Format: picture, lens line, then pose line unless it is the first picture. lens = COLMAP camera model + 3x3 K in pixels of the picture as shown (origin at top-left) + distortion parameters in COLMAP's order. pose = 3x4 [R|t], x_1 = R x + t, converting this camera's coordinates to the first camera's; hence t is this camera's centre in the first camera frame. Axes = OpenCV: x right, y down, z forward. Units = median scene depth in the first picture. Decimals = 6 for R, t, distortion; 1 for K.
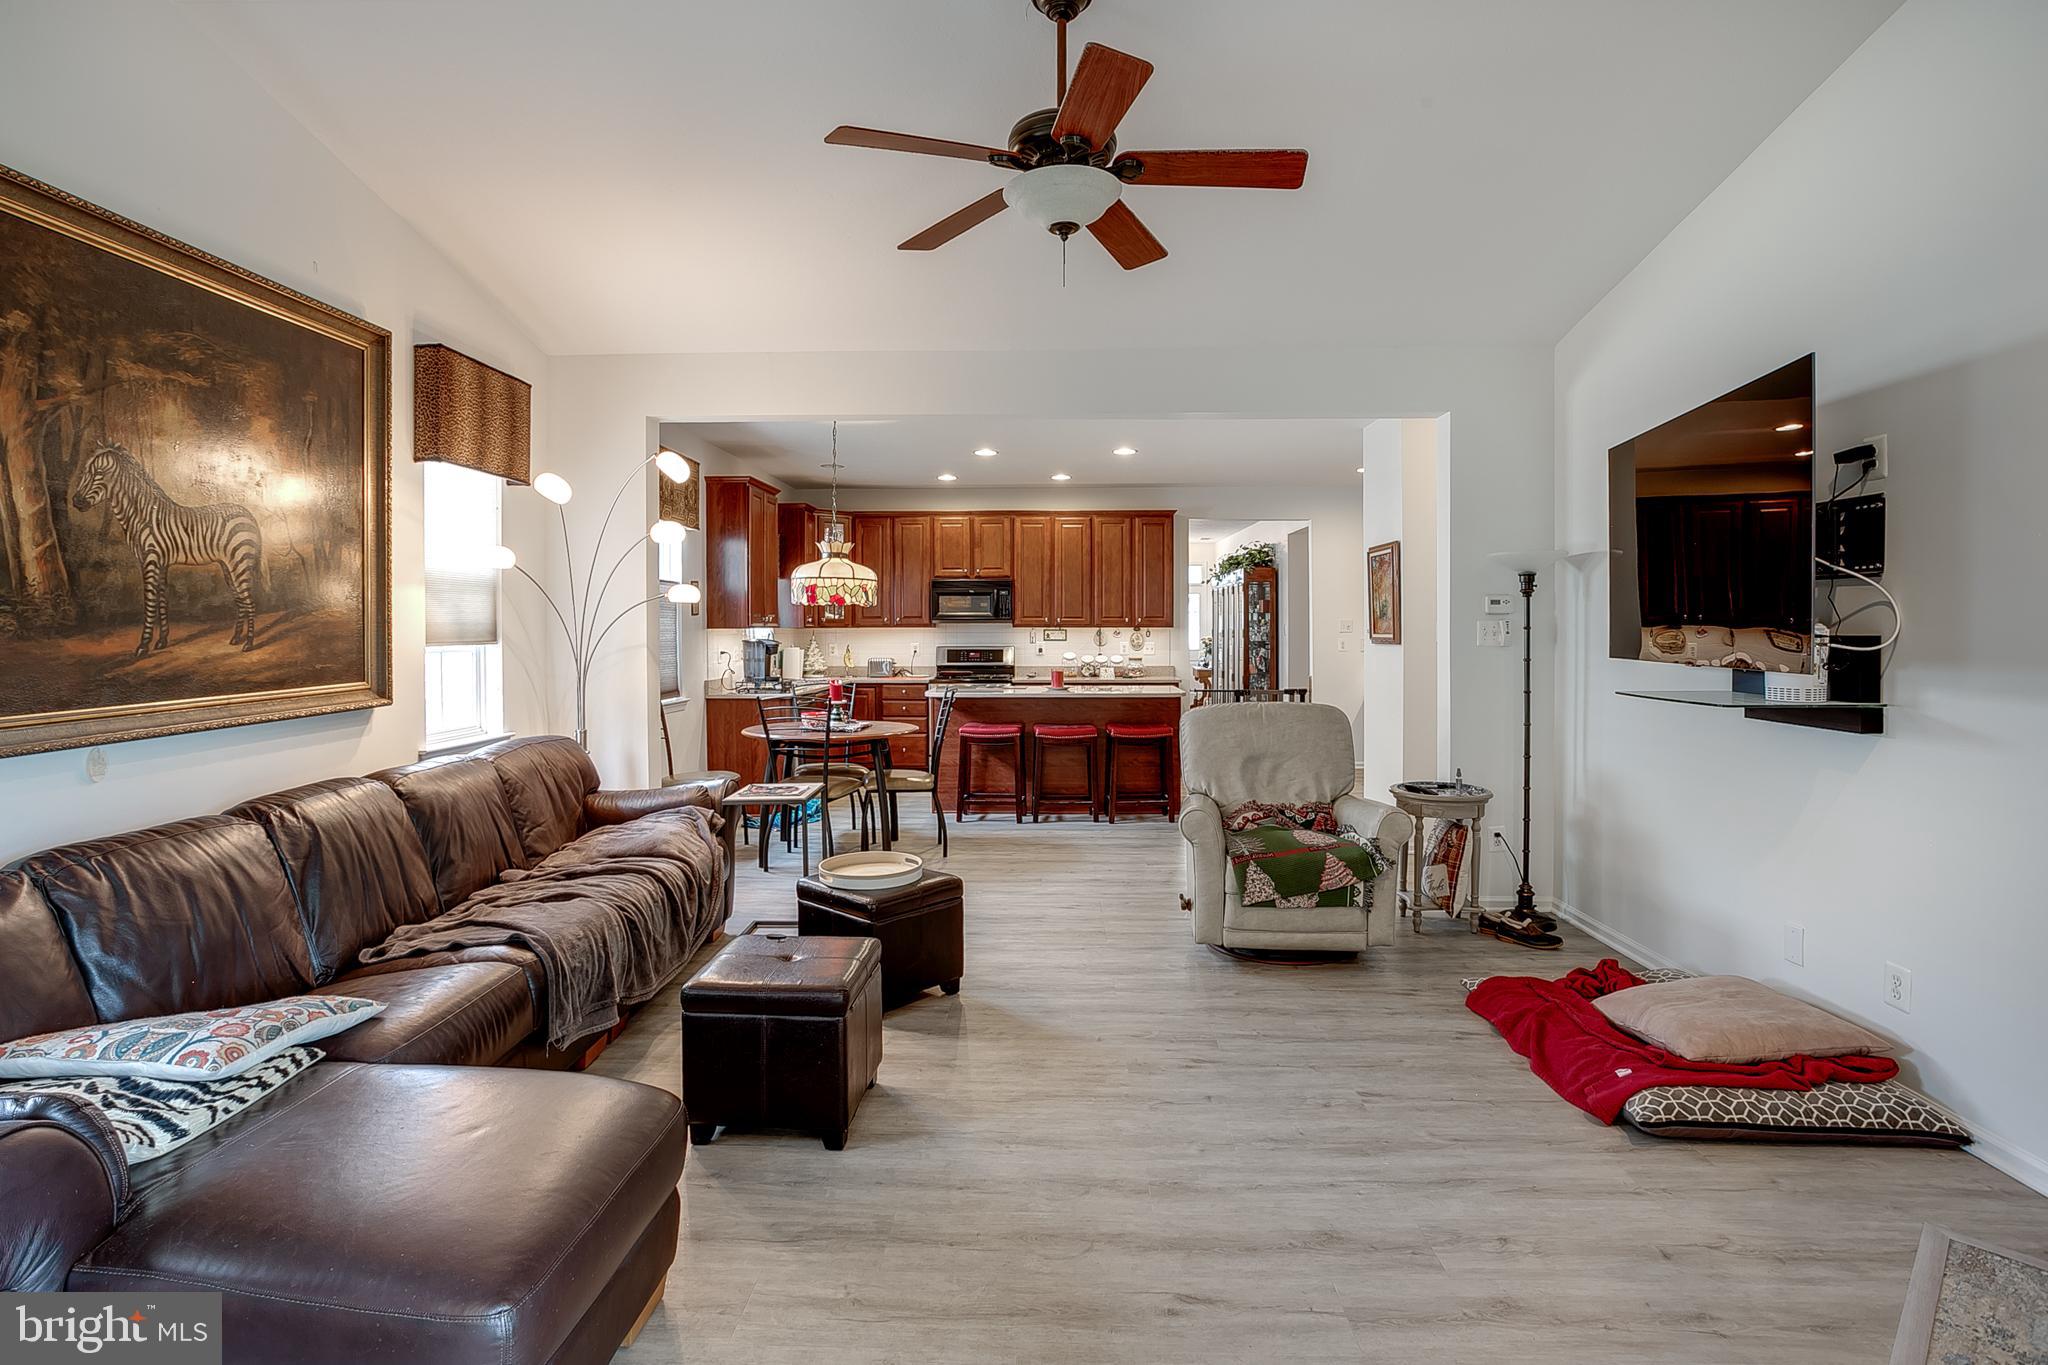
lens RADIAL K [[1015.7, 0, 1069.0], [0, 1015.7, 659.2], [0, 0, 1]] dist [-0.066989, 0.057607]
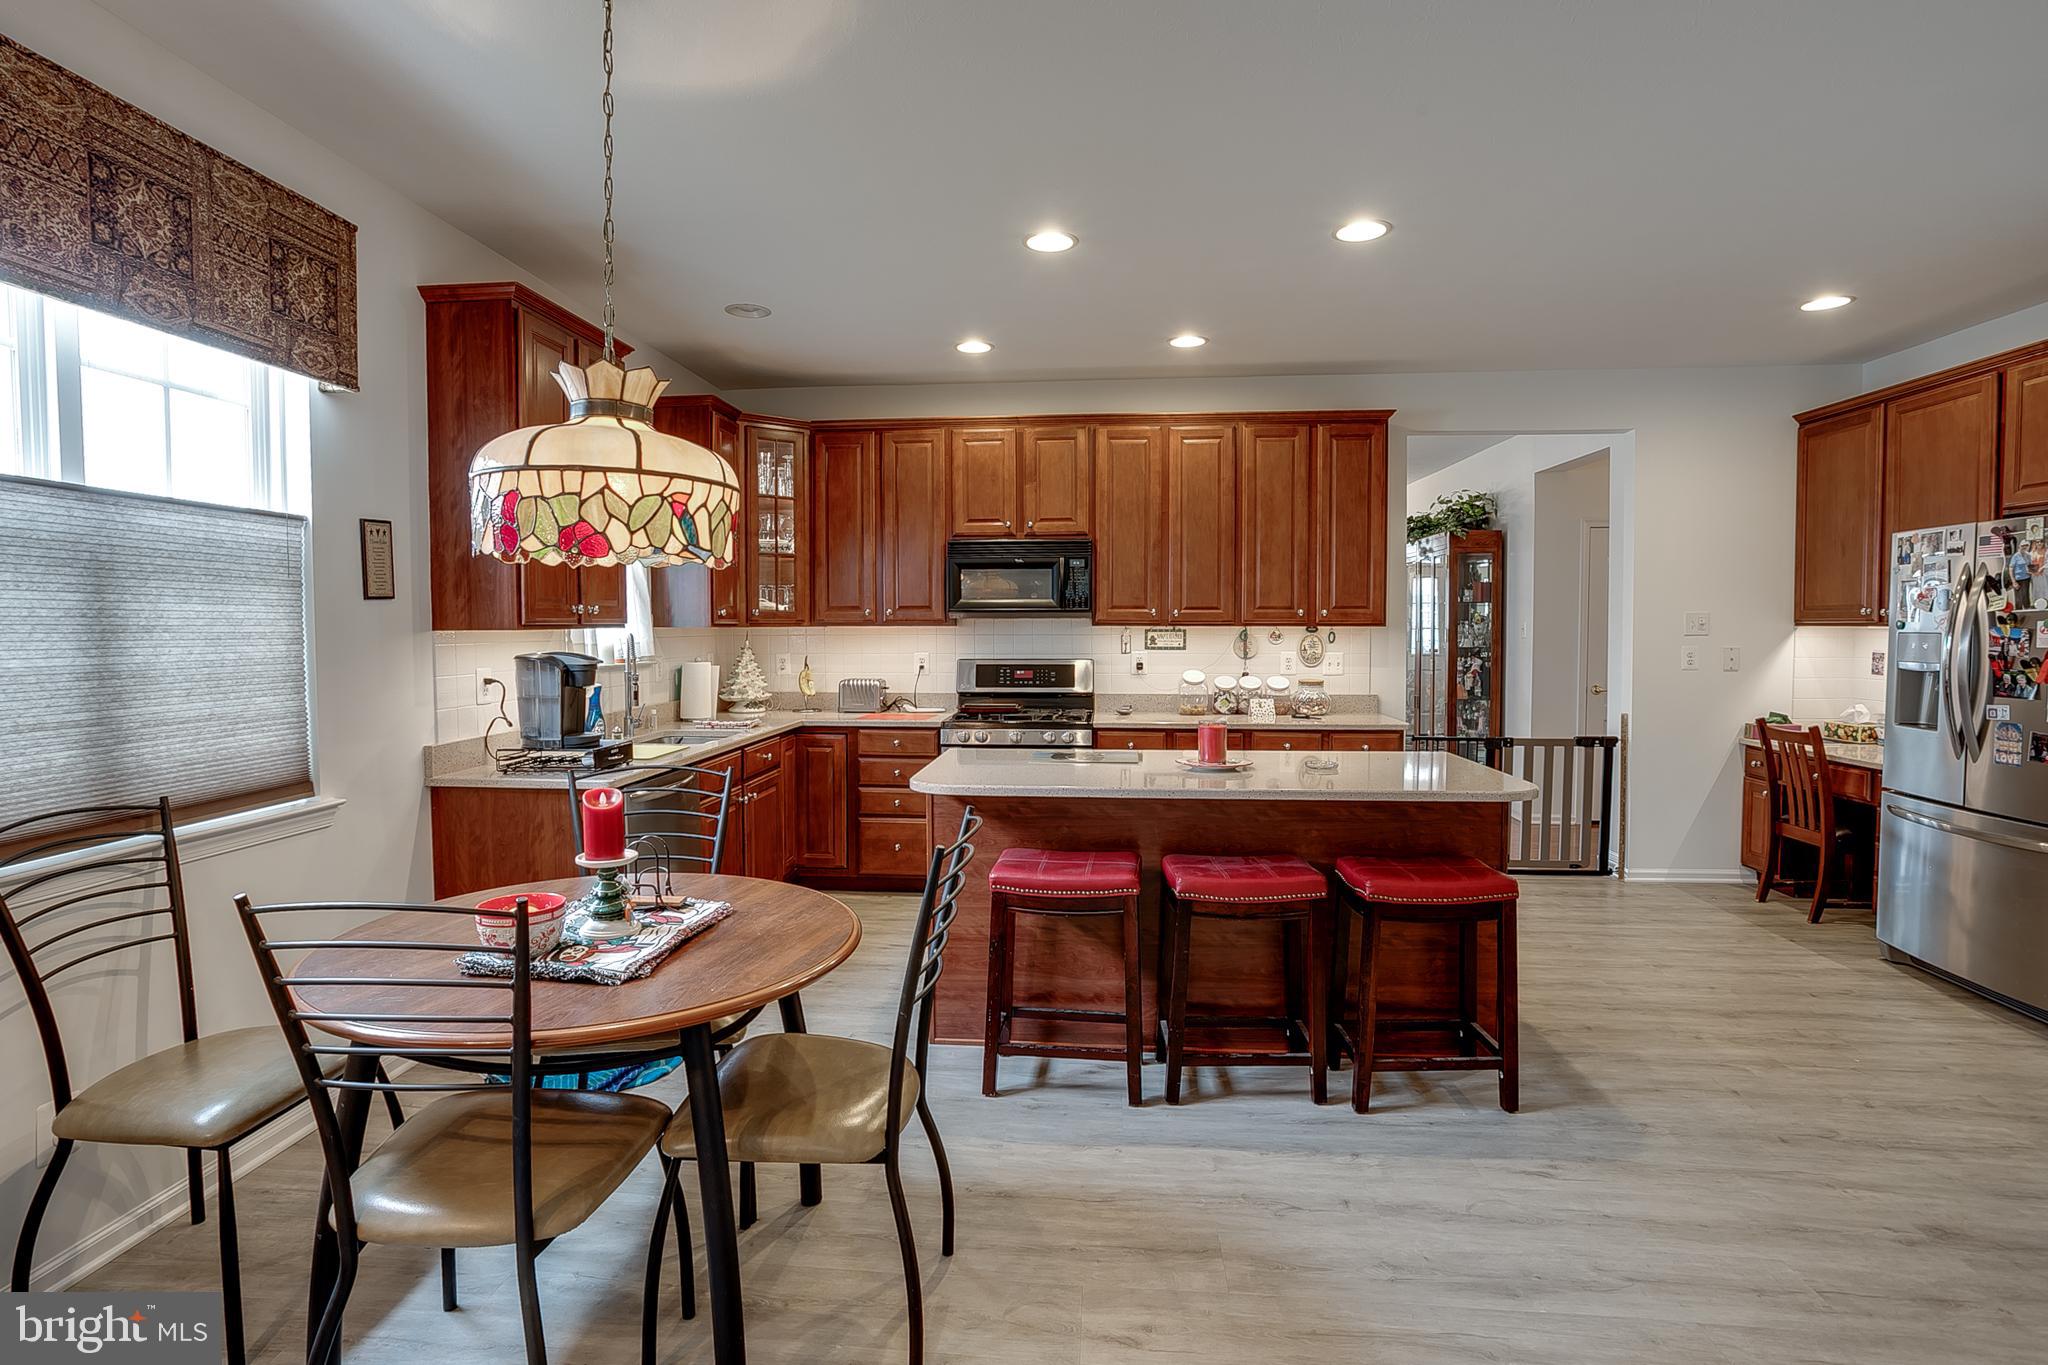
lens RADIAL K [[1006.9, 0, 998.7], [0, 1006.9, 666.2], [0, 0, 1]] dist [-0.055395, 0.027900]
pose [[0.993473, 0.005142, -0.113953, -0.044926], [-0.003868, 0.999928, 0.011392, -0.015845], [0.114003, -0.010877, 0.993421, 0.460468]]
